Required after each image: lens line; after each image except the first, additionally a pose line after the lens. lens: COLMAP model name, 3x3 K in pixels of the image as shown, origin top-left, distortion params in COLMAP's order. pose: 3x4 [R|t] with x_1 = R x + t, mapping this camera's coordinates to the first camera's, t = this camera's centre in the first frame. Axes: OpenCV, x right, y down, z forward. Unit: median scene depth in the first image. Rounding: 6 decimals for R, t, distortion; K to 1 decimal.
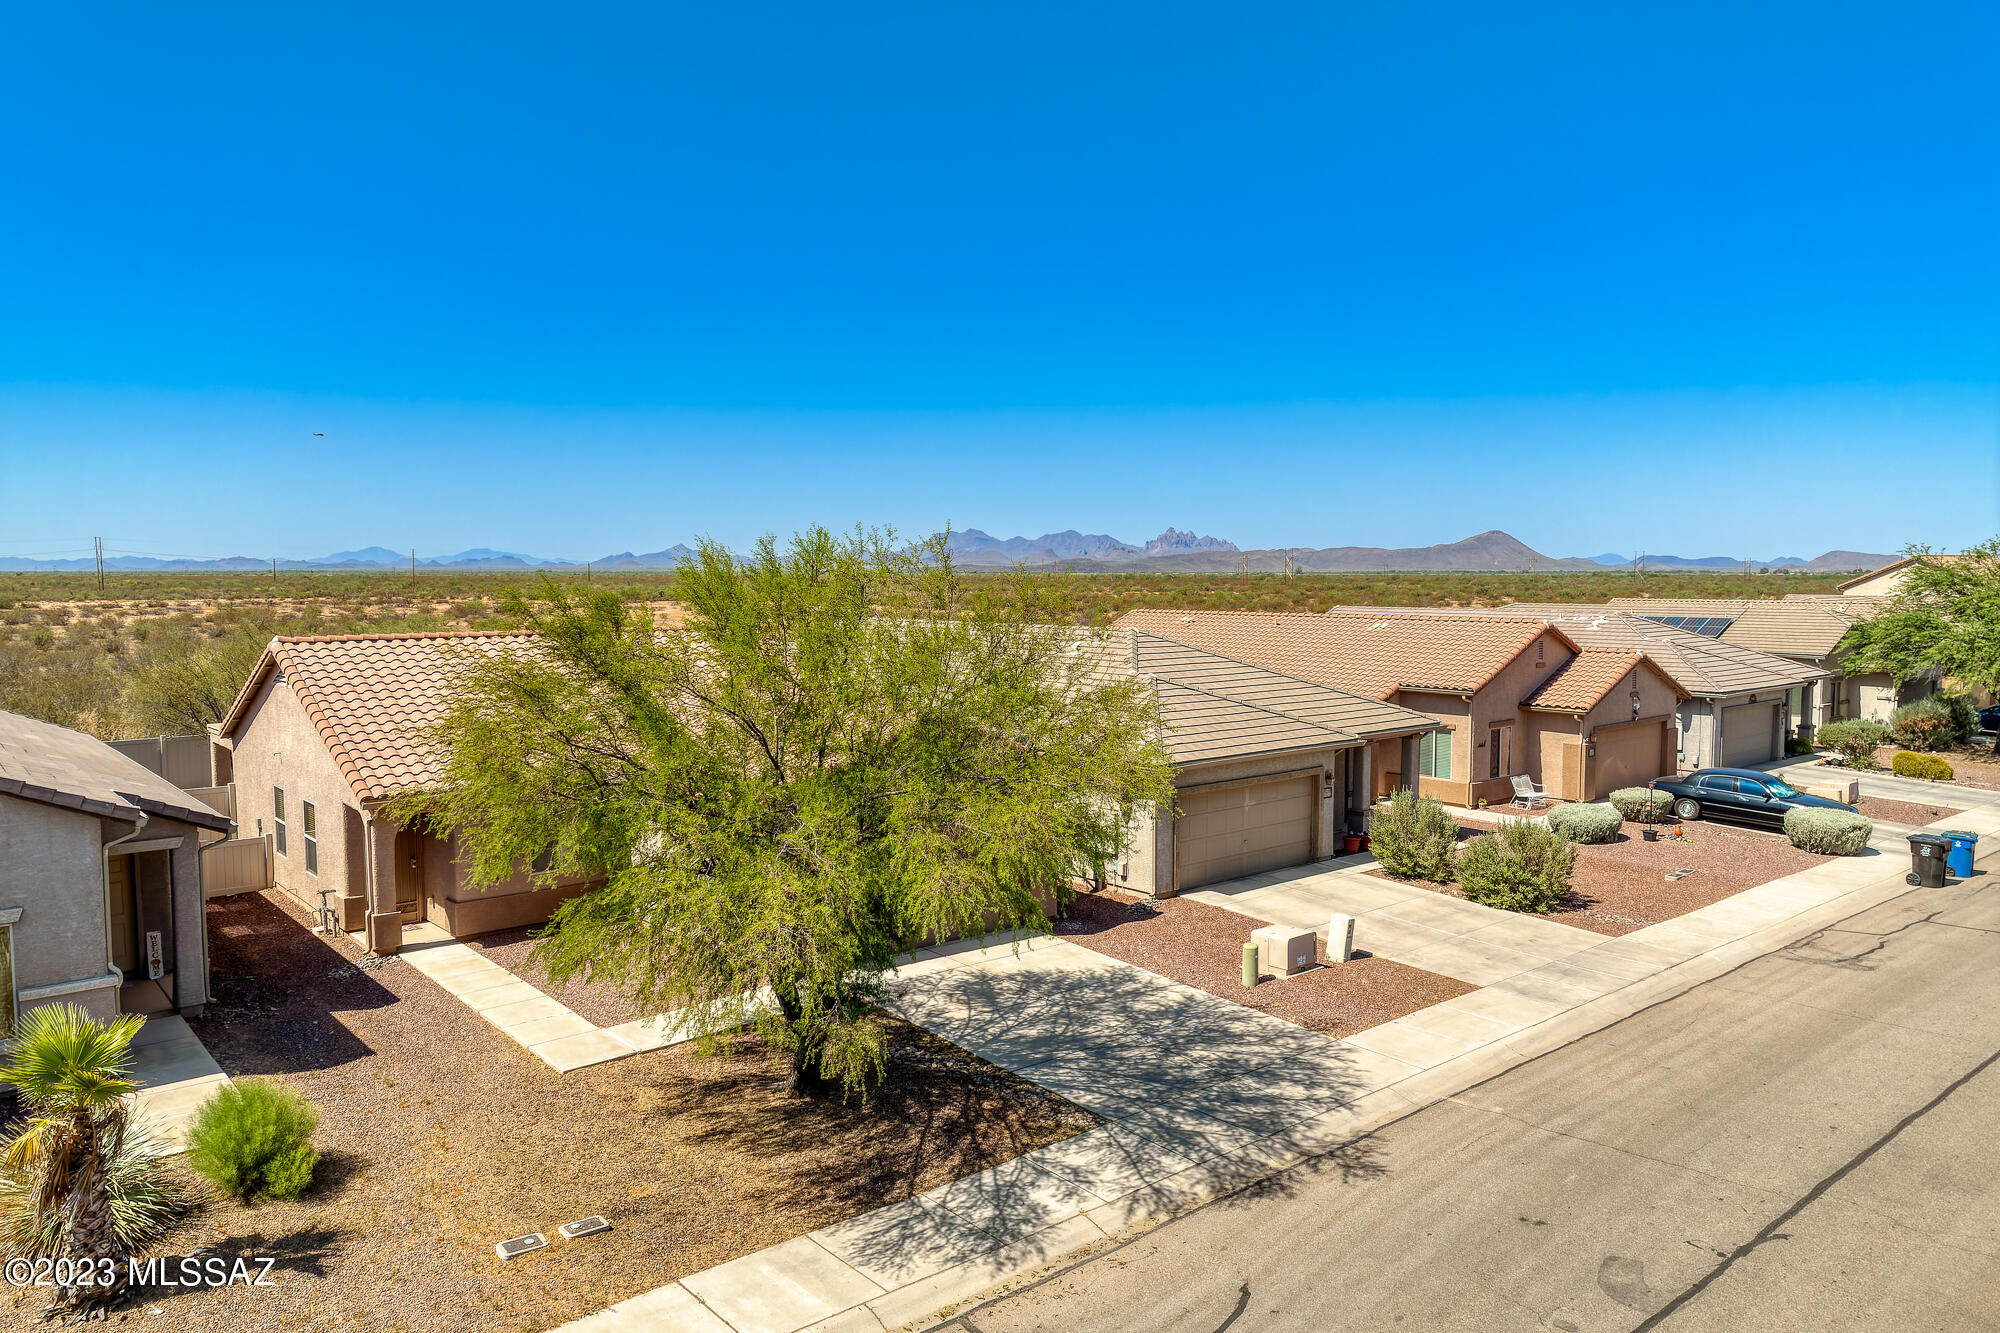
lens RADIAL K [[1367.9, 0, 1000.0], [0, 1367.9, 666.5], [0, 0, 1]] dist [0.001108, 0.000612]
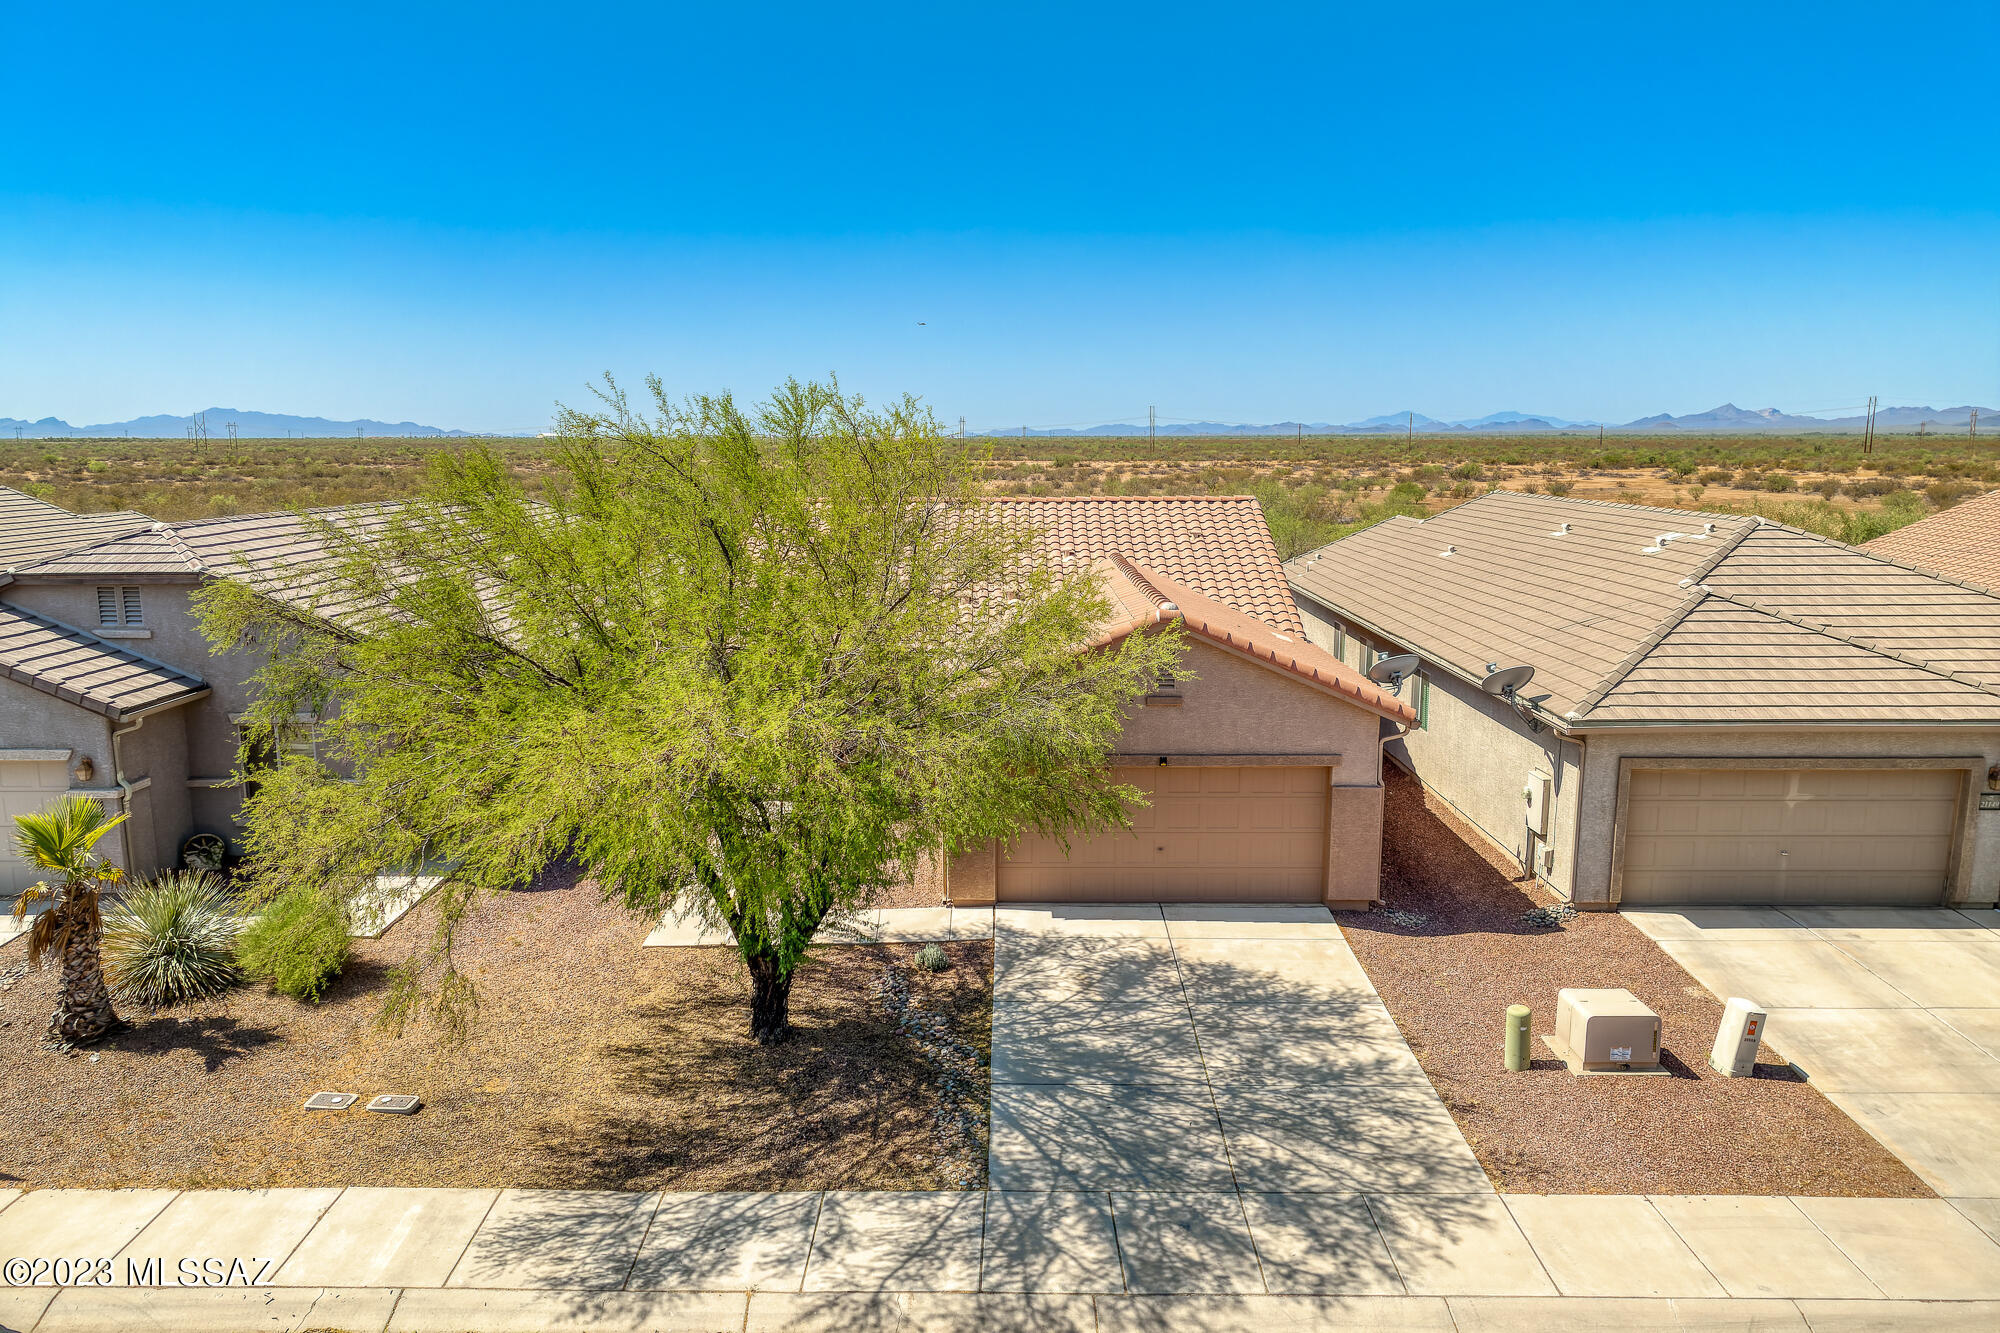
lens RADIAL K [[1372.4, 0, 1000.0], [0, 1372.4, 666.5], [0, 0, 1]] dist [-0.005640, 0.004679]
pose [[0.756054, 0.107828, -0.645566, 0.492544], [-0.044350, 0.992509, 0.113838, -0.029035], [0.653005, -0.057437, 0.755172, 0.428178]]
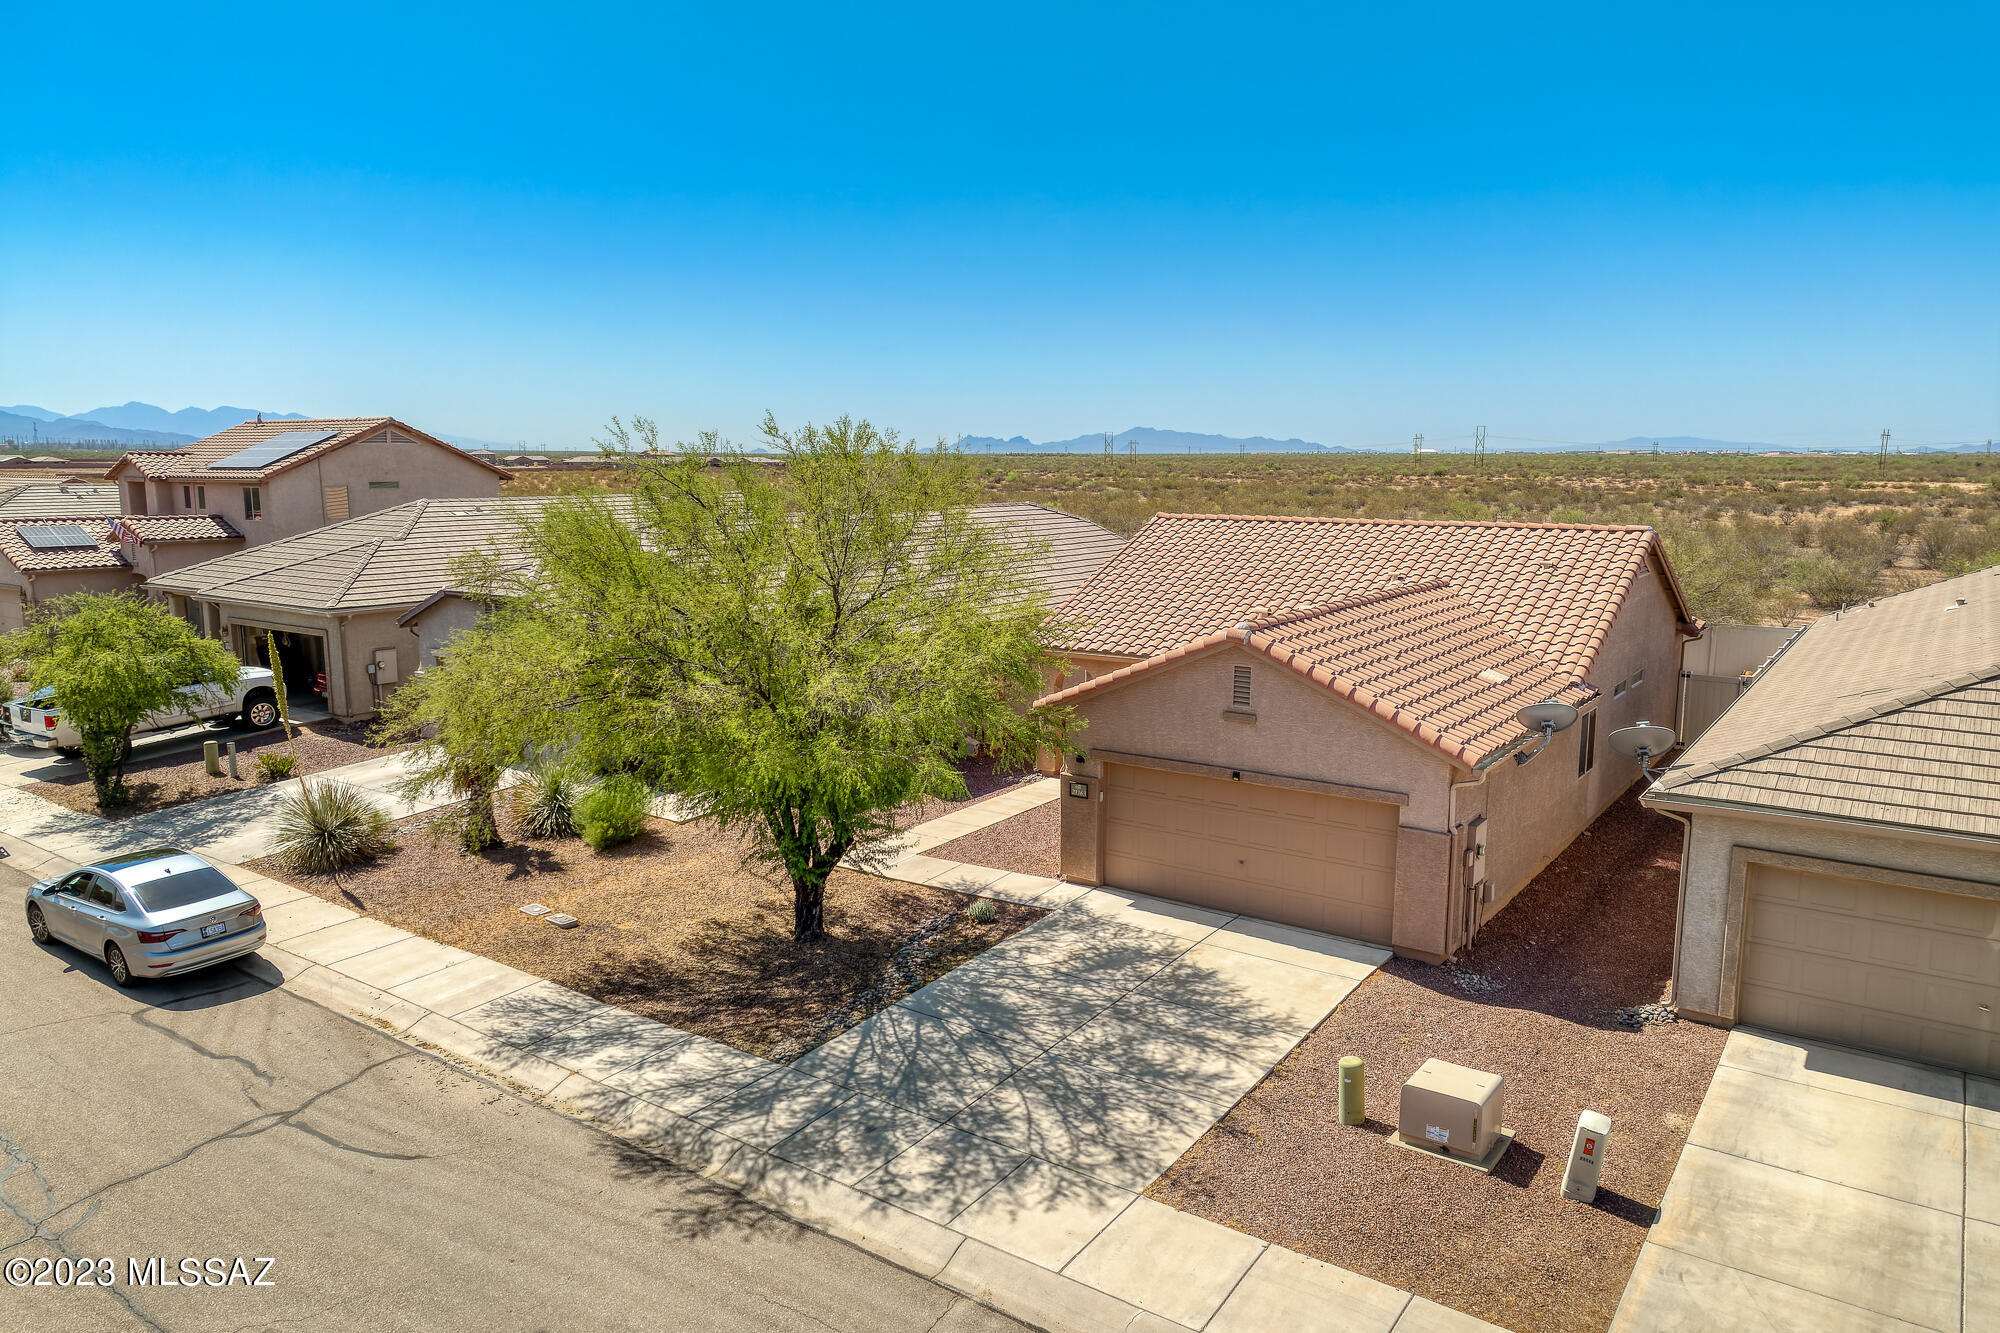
lens RADIAL K [[1367.9, 0, 1000.0], [0, 1367.9, 666.5], [0, 0, 1]] dist [0.001108, 0.000612]
pose [[0.240439, 0.150479, -0.958929, 0.885679], [-0.068573, 0.988075, 0.137860, -0.063878], [0.968239, 0.032609, 0.247891, 0.834903]]
